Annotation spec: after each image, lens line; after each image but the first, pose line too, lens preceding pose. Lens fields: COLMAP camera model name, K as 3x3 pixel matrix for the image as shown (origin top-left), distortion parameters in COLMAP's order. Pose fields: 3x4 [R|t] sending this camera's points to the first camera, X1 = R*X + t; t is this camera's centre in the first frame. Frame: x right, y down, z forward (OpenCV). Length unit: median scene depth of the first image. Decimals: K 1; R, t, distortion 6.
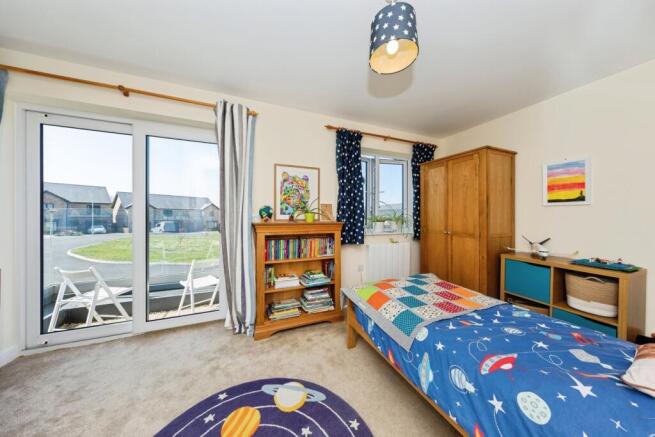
lens RADIAL K [[204.5, 0, 325.7], [0, 204.5, 214.7], [0, 0, 1]] dist [-0.000511, -0.000072]
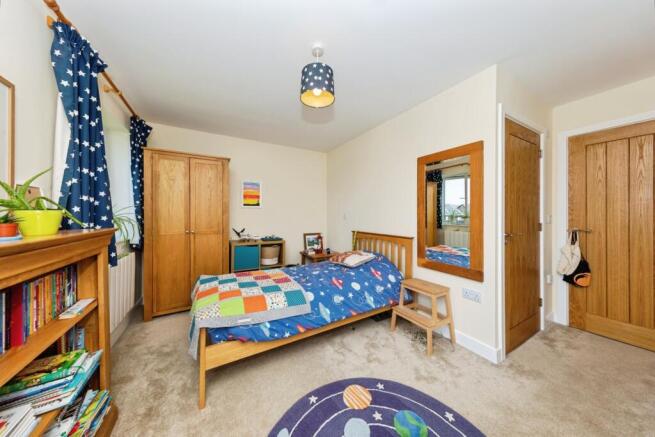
lens RADIAL K [[204.5, 0, 323.5], [0, 204.5, 214.4], [0, 0, 1]] dist [-0.000511, -0.000072]
pose [[-0.112997, -0.008194, 0.993562, -0.603311], [-0.000508, 0.999966, 0.008189, -0.006391], [-0.993595, 0.000420, -0.112997, 0.655295]]
